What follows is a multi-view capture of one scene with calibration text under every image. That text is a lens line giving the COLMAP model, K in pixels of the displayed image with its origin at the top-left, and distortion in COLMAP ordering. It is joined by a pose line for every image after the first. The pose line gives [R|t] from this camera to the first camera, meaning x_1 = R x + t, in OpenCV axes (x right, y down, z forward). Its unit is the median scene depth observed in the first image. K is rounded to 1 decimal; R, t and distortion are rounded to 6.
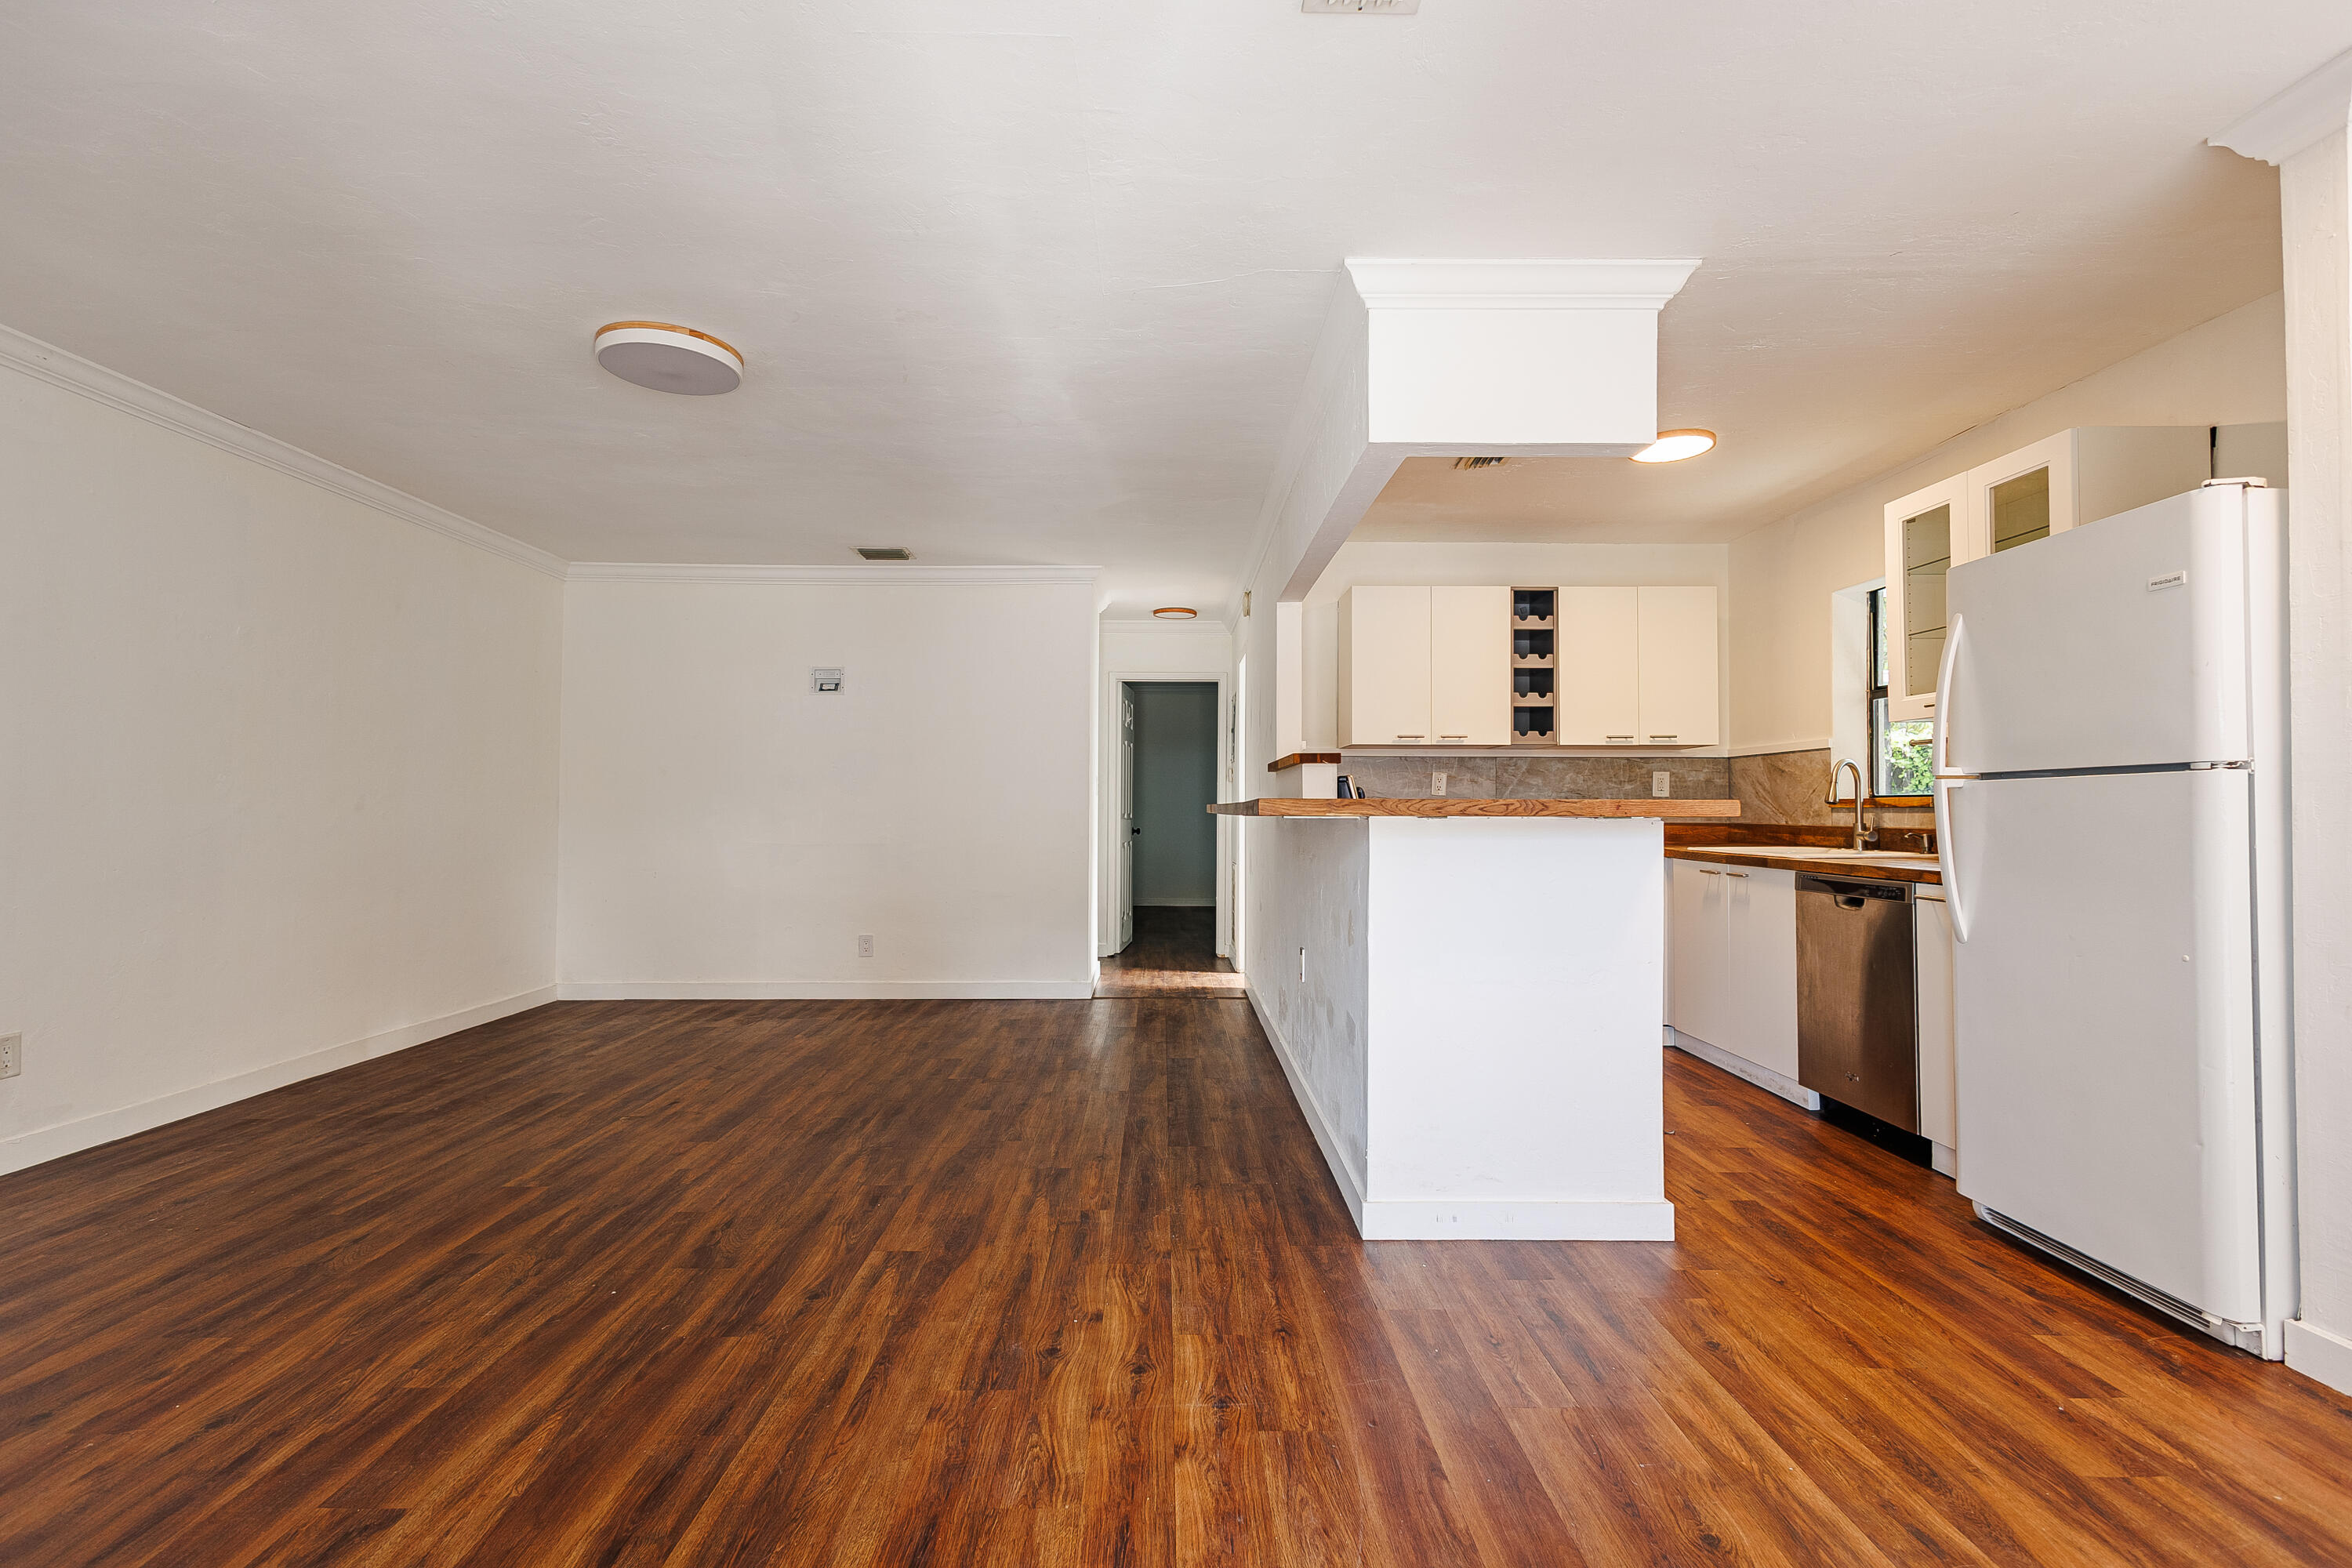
lens RADIAL K [[1081.9, 0, 1168.1], [0, 1081.9, 798.3], [0, 0, 1]] dist [0.011807, -0.003961]
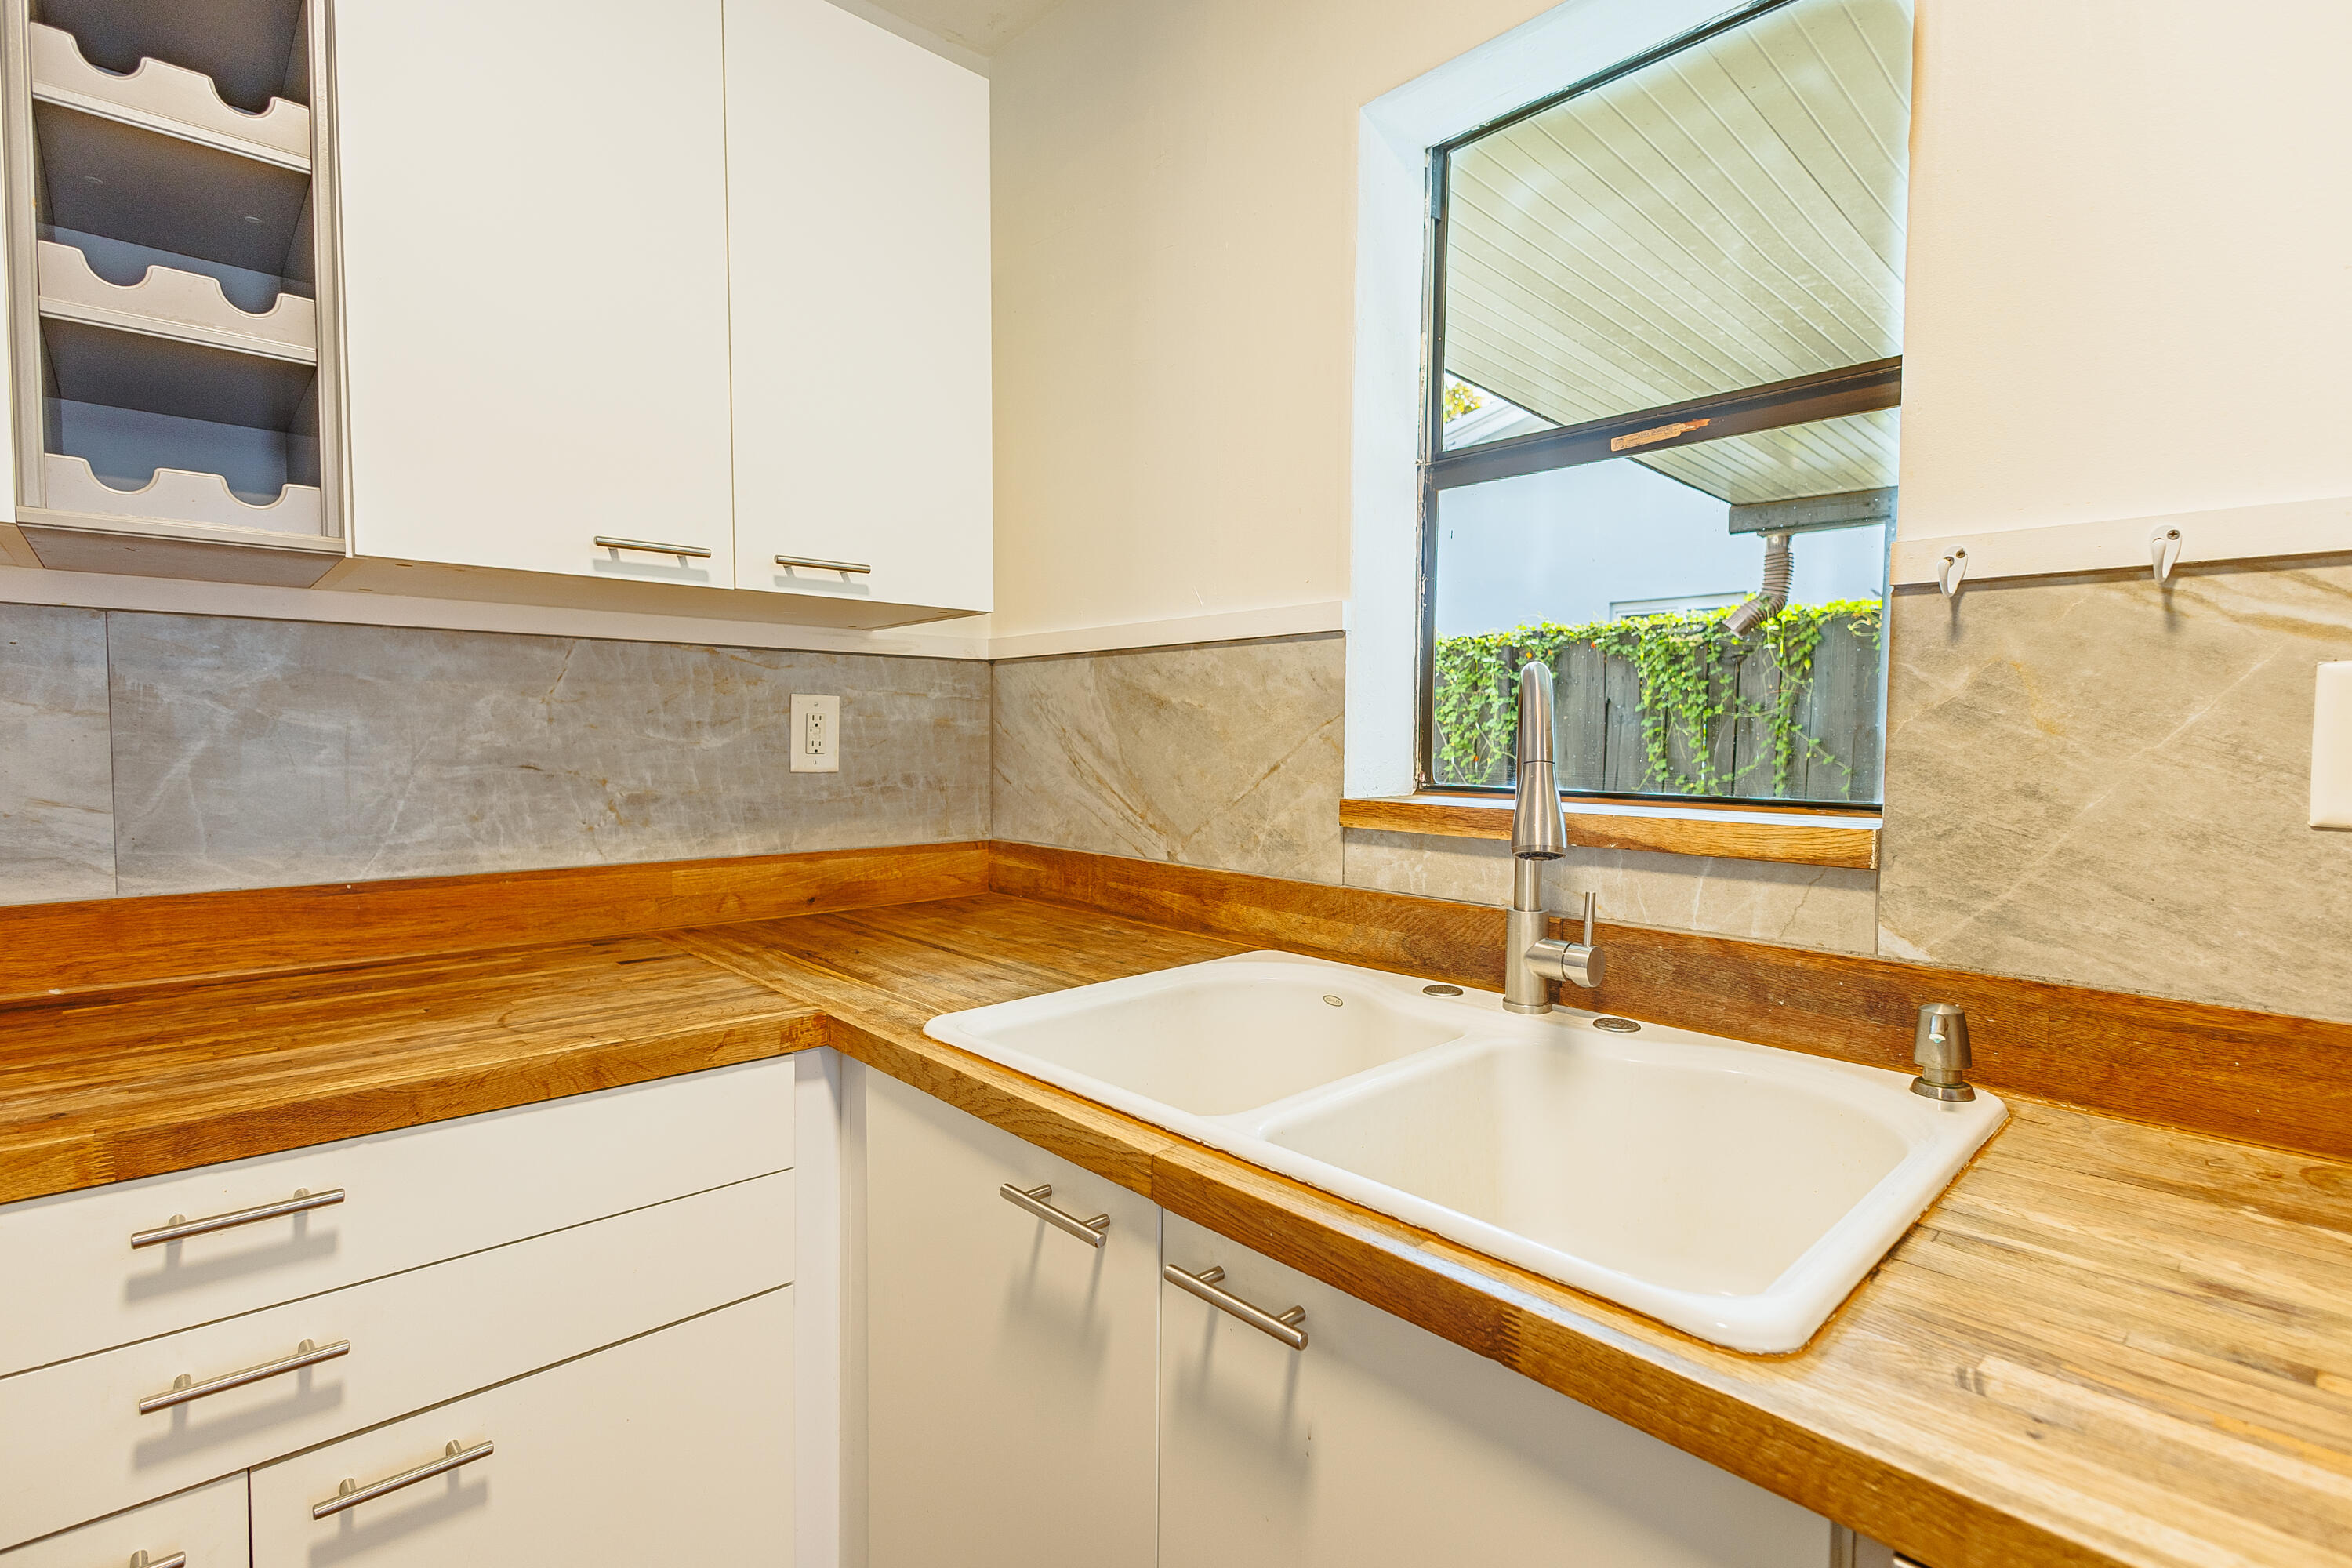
lens RADIAL K [[1081.9, 0, 1152.3], [0, 1081.9, 786.3], [0, 0, 1]] dist [0.011807, -0.003961]
pose [[0.749548, -0.028832, 0.661322, 0.474005], [-0.011519, 0.998332, 0.056580, -0.024994], [-0.661850, -0.050027, 0.747965, 1.037808]]
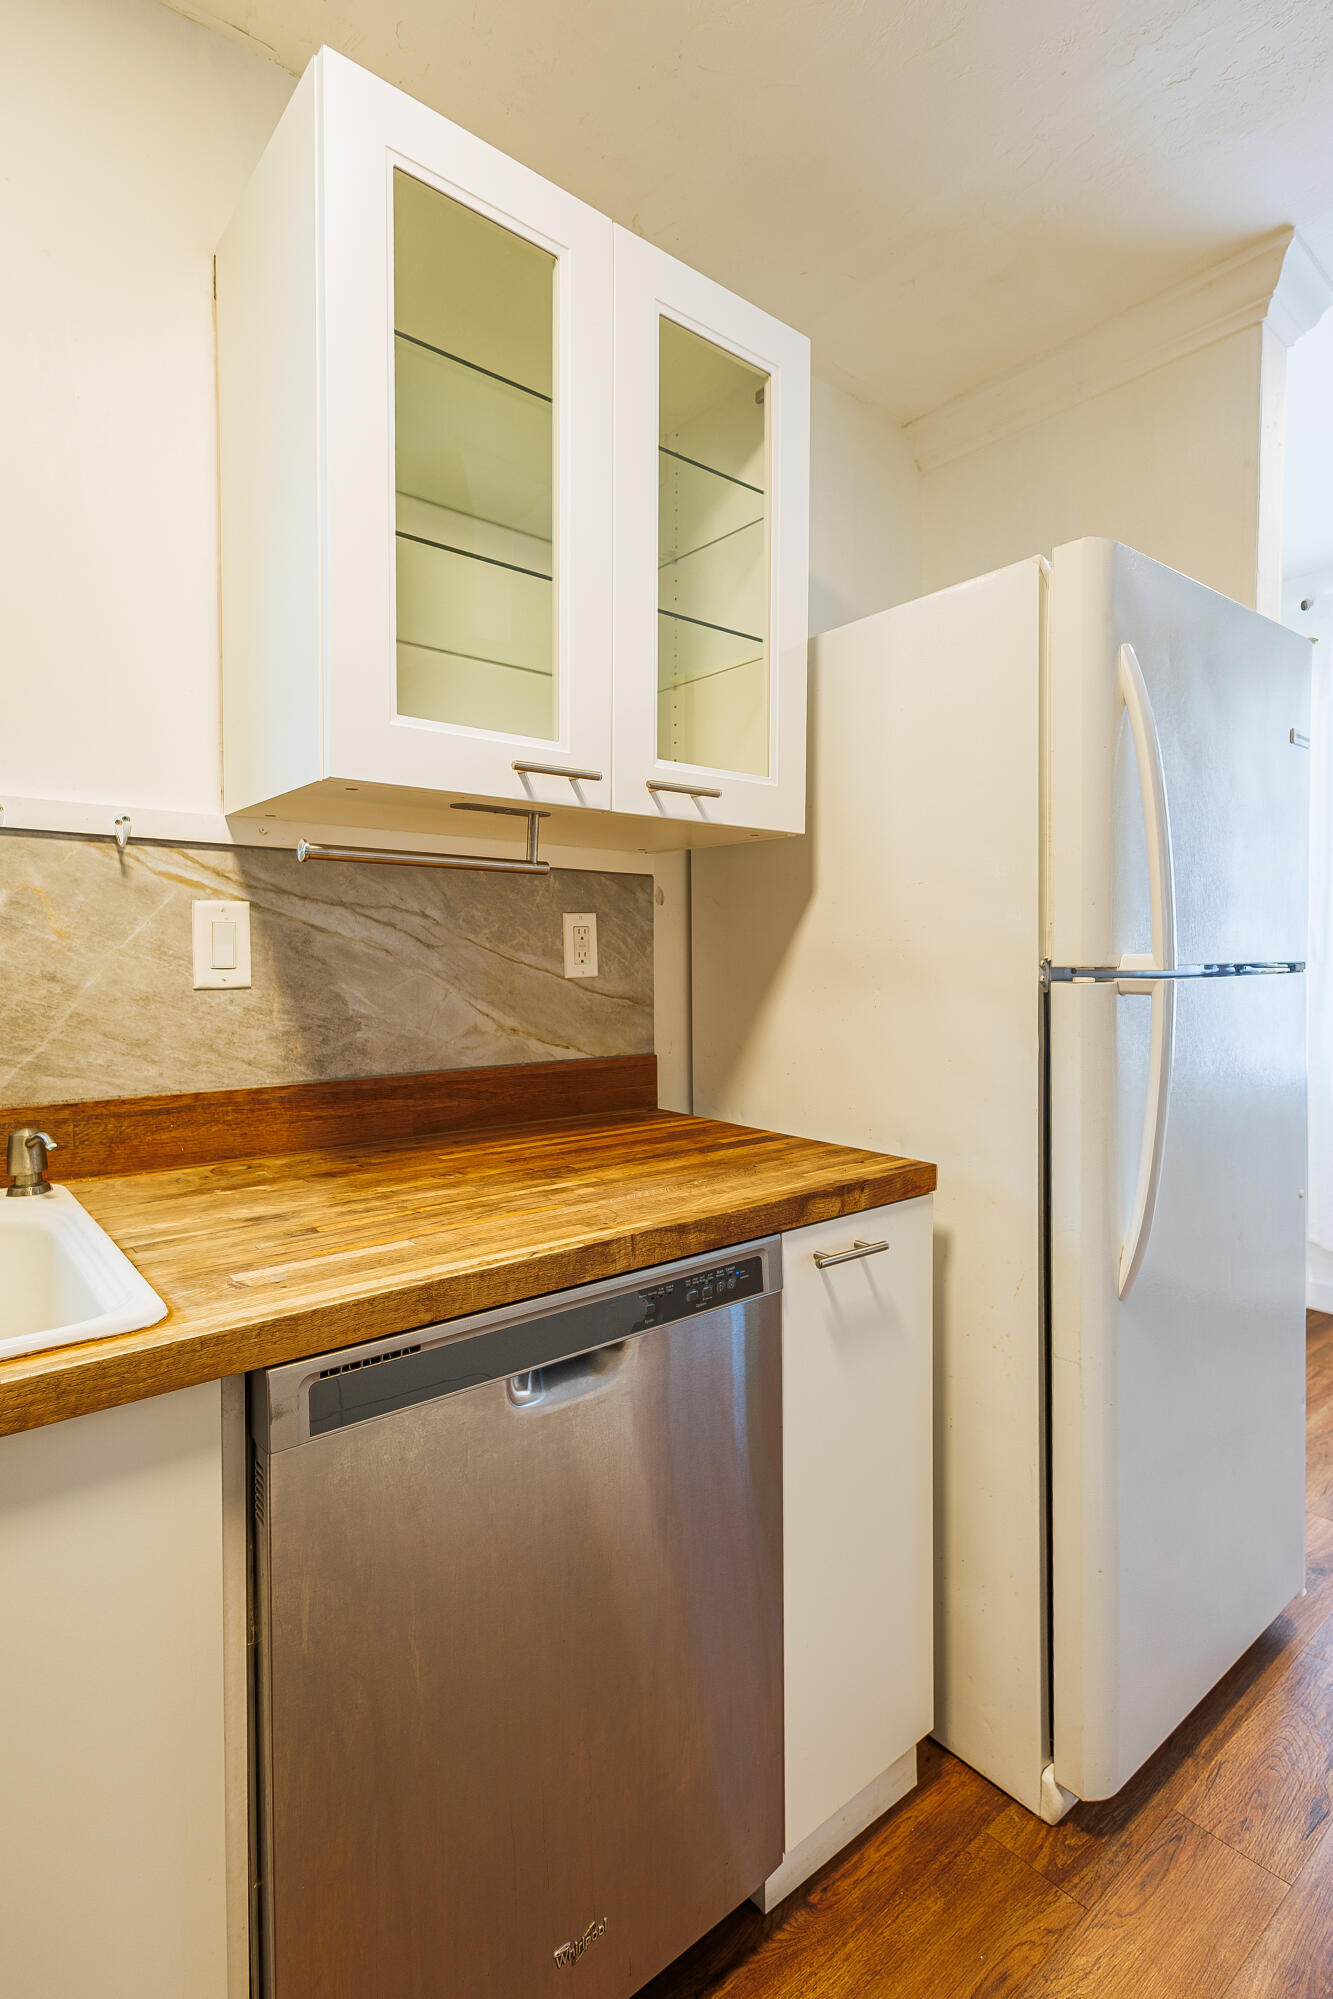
lens RADIAL K [[980.4, 0, 652.1], [0, 980.4, 987.0], [0, 0, 1]] dist [-0.006399, -0.000349]
pose [[-0.606546, -0.030442, 0.794466, 0.416909], [-0.012800, 0.999511, 0.028527, -0.021502], [-0.794946, 0.007134, -0.606639, 1.111997]]
